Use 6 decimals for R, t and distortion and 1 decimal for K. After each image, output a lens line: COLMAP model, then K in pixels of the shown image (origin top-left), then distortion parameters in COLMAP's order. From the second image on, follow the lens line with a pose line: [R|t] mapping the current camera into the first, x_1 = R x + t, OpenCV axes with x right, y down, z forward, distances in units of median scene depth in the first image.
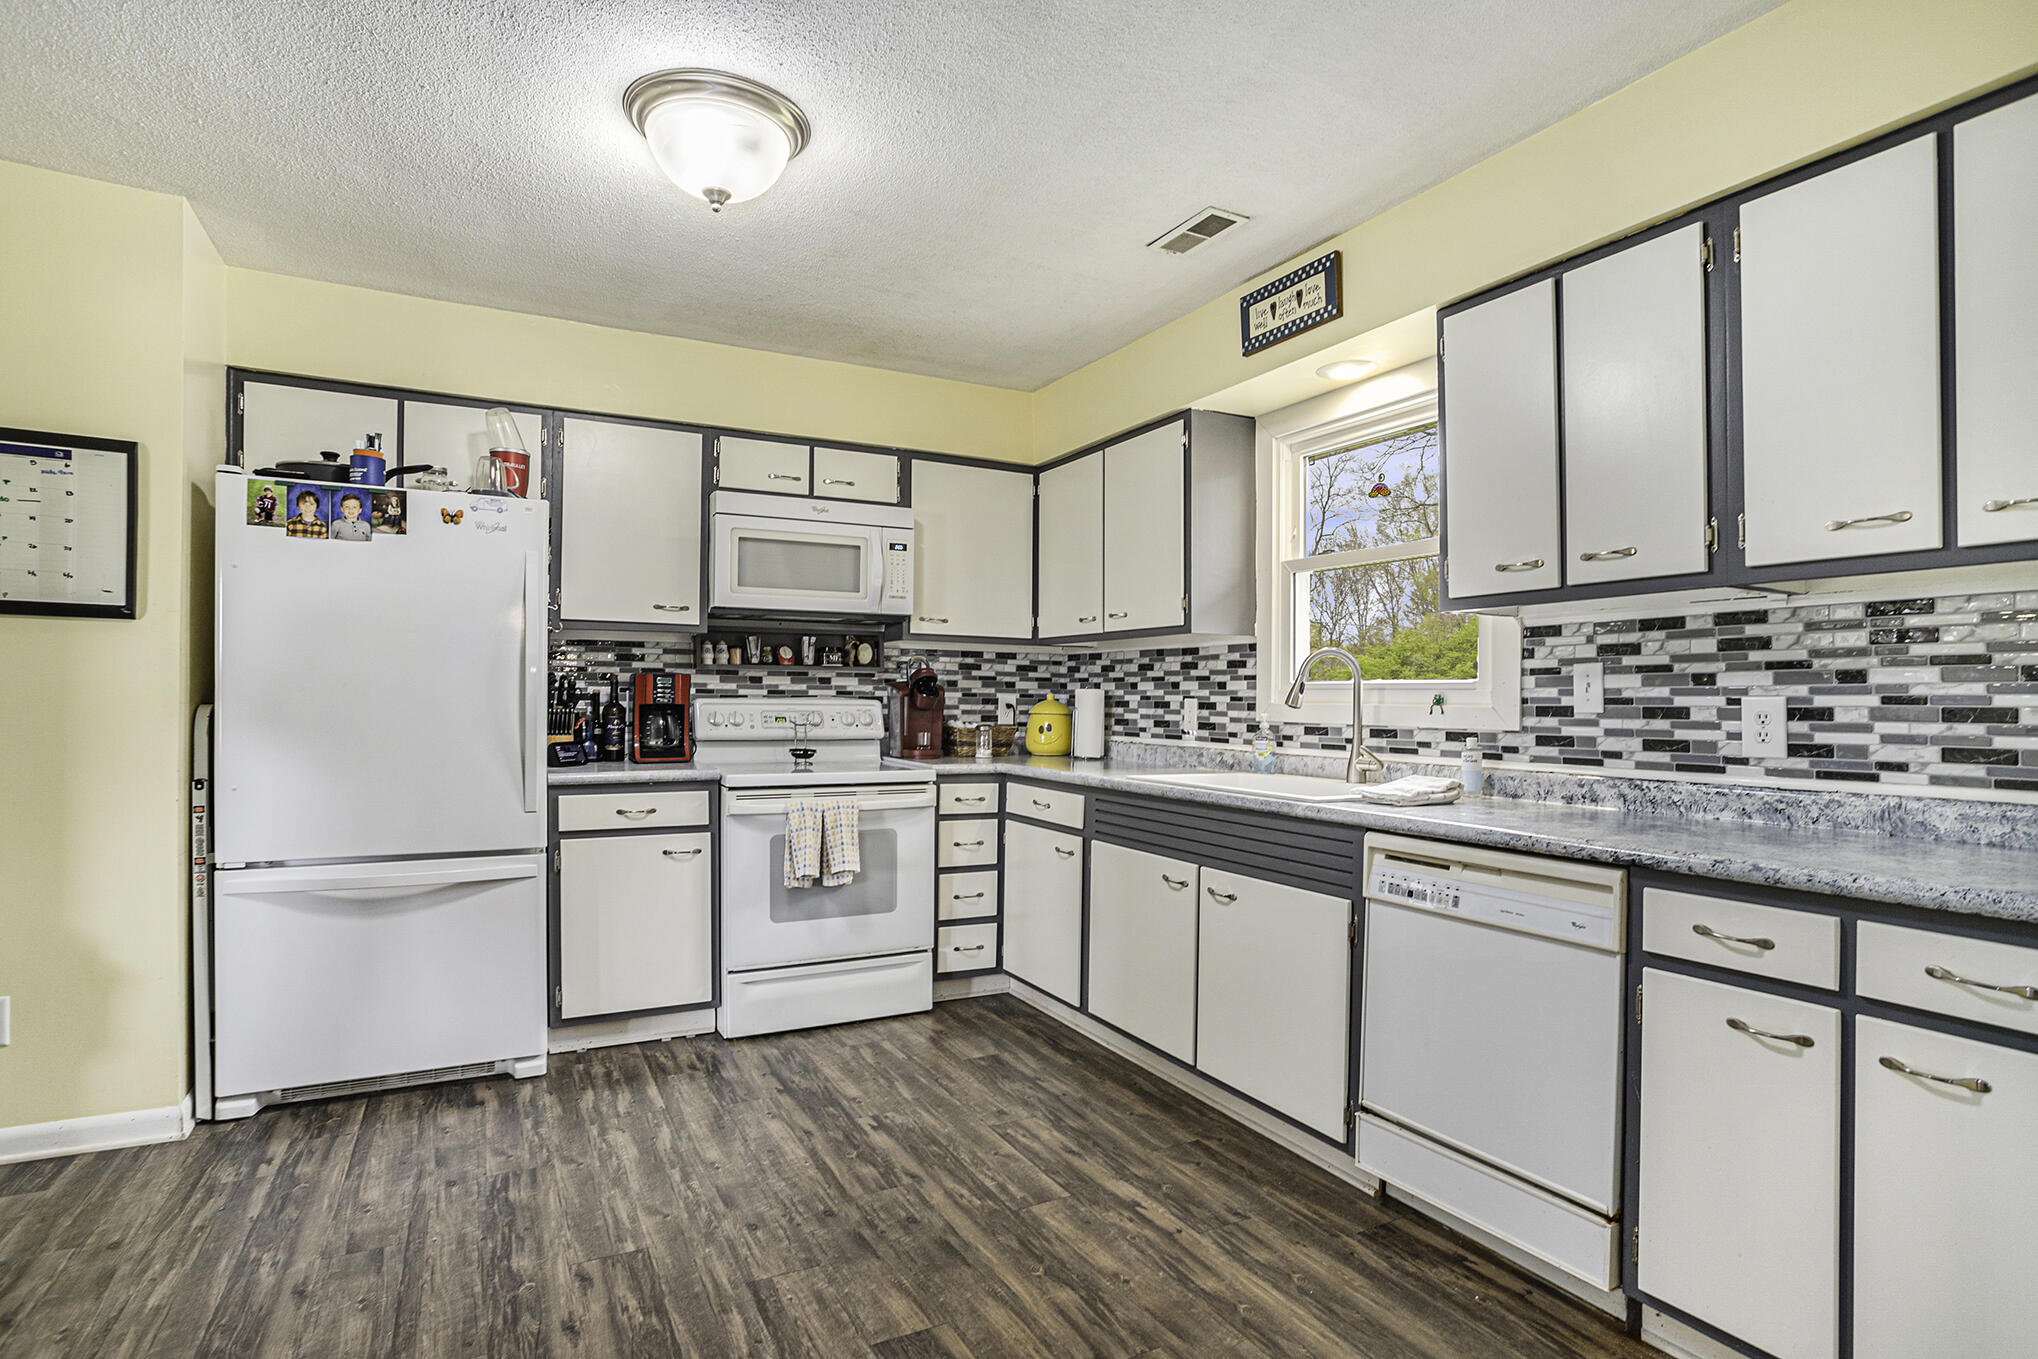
lens RADIAL K [[1011.9, 0, 1023.4], [0, 1011.9, 695.8], [0, 0, 1]] dist [-0.020398, 0.000644]
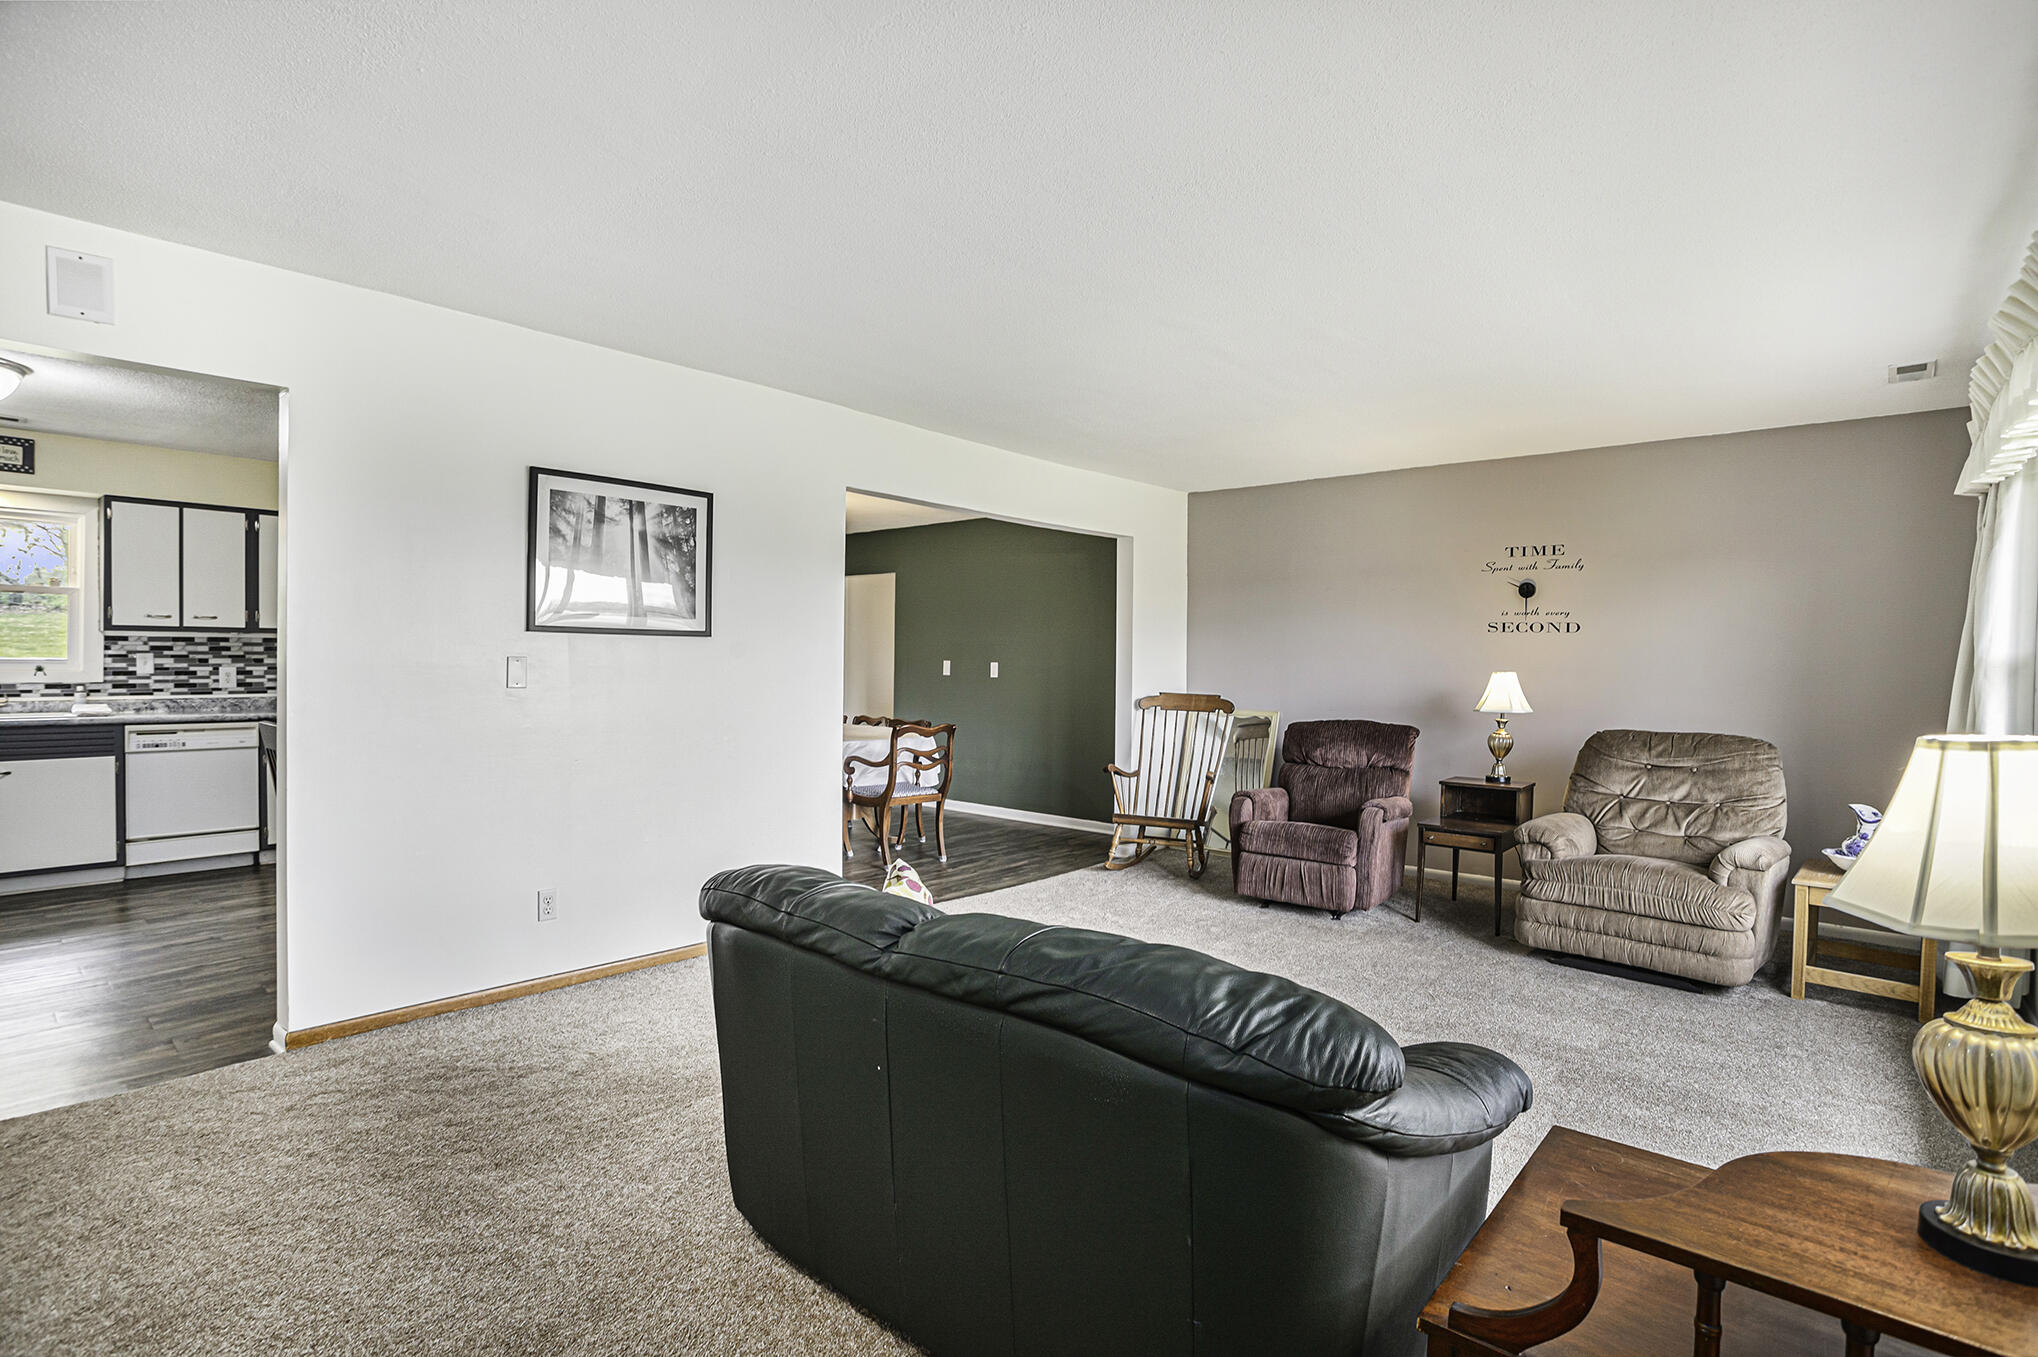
lens RADIAL K [[1011.9, 0, 1025.2], [0, 1011.9, 673.8], [0, 0, 1]] dist [-0.020398, 0.000644]
pose [[-0.335339, -0.020215, 0.941880, -1.668577], [-0.014057, 0.999766, 0.016453, -0.035786], [-0.941993, -0.007723, -0.335545, -0.135574]]
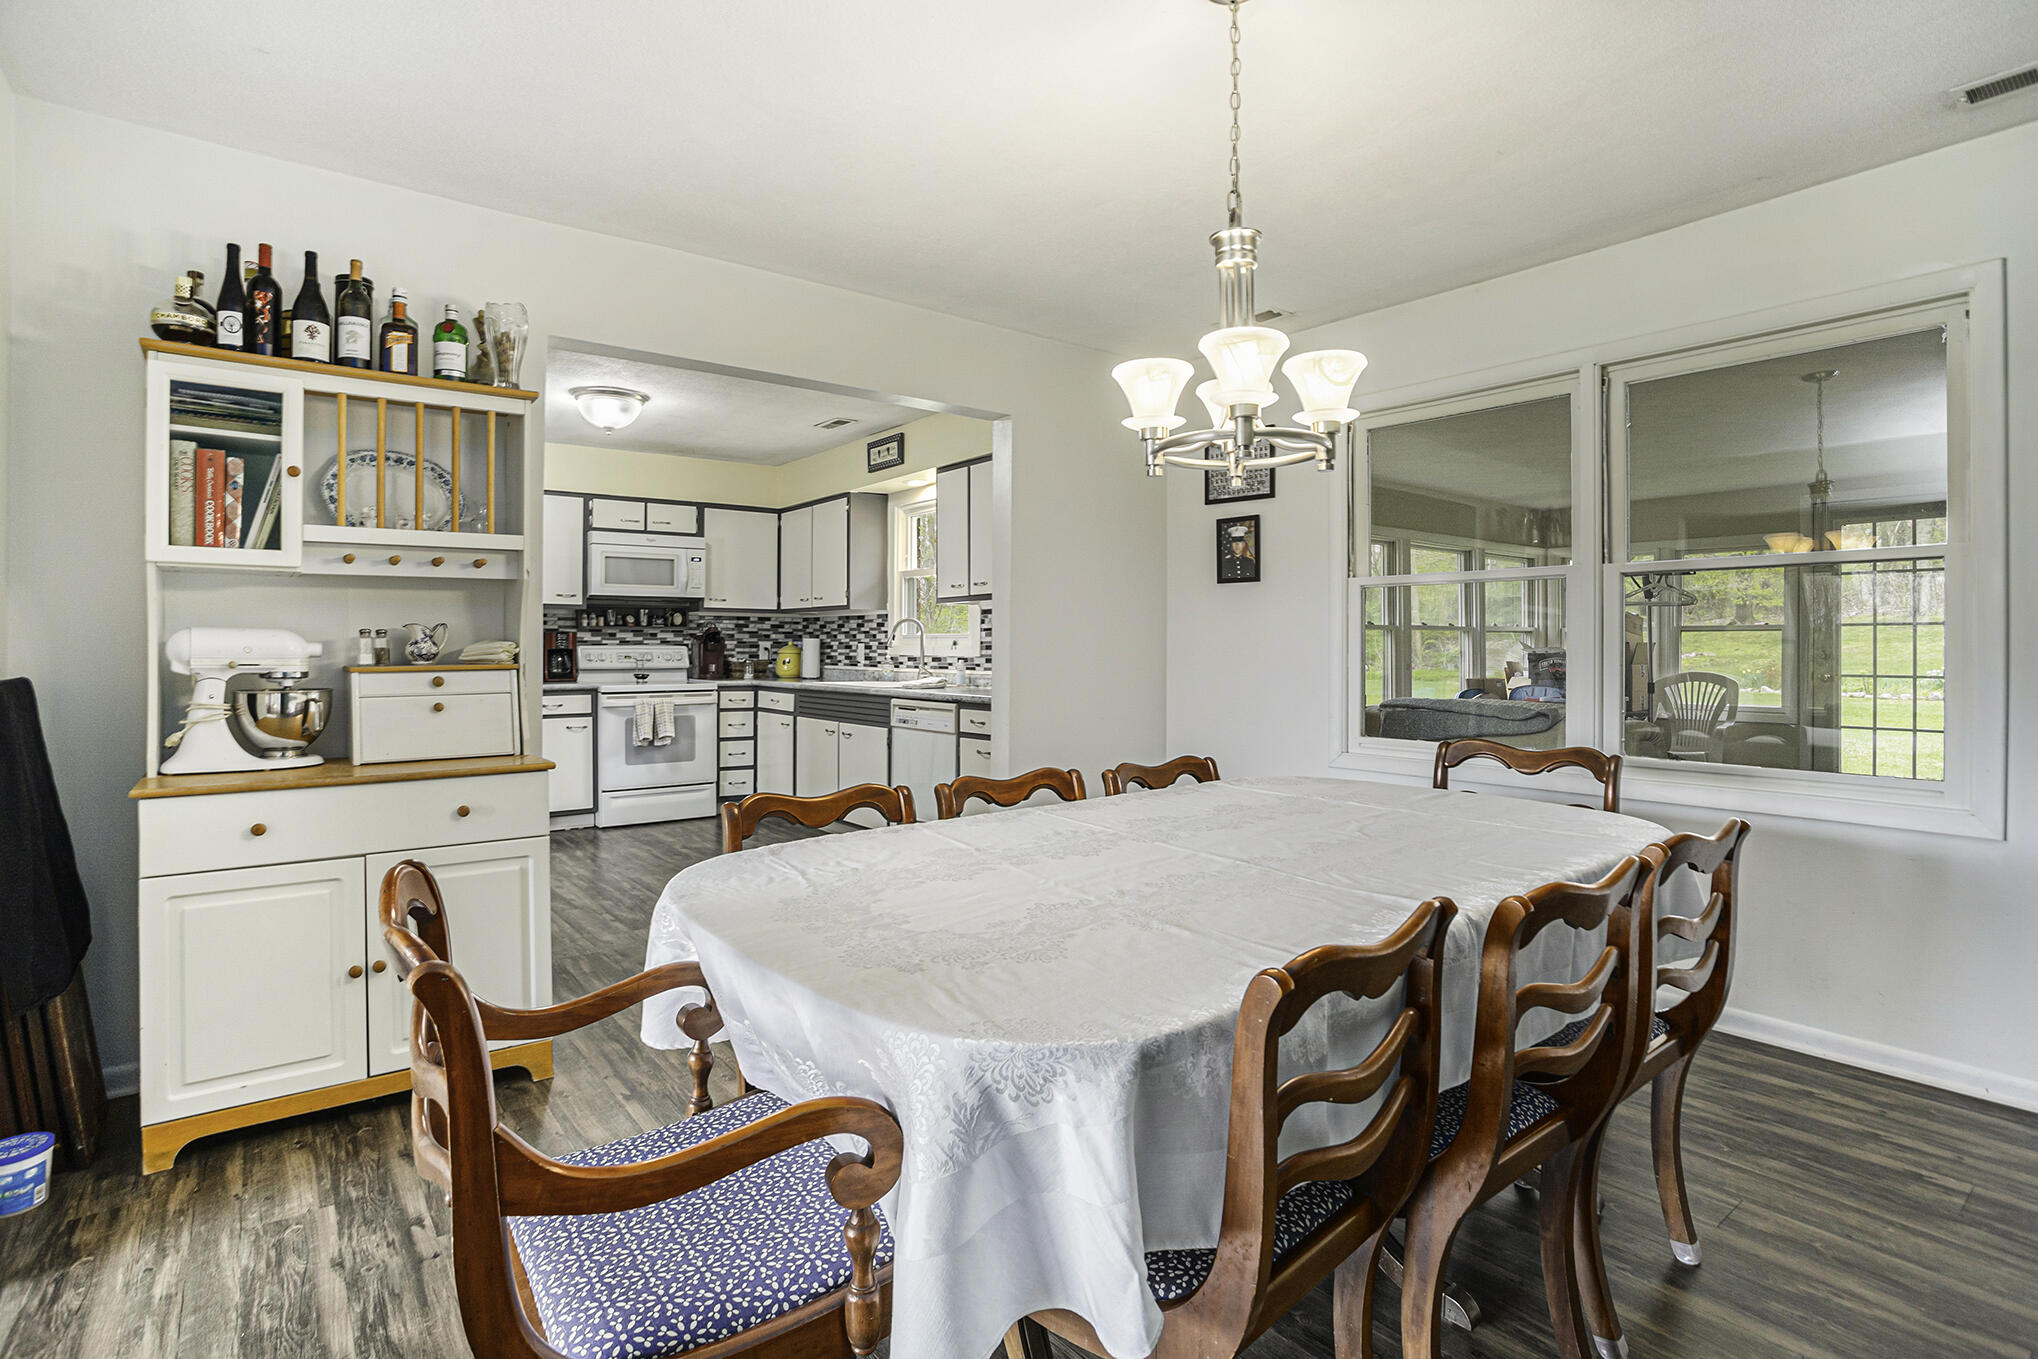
lens RADIAL K [[1011.9, 0, 987.4], [0, 1011.9, 636.4], [0, 0, 1]] dist [-0.020398, 0.000644]
pose [[0.991065, -0.007765, 0.133157, 0.158050], [0.008684, 0.999942, -0.006318, 0.003858], [-0.133100, 0.007418, 0.991075, -0.893616]]
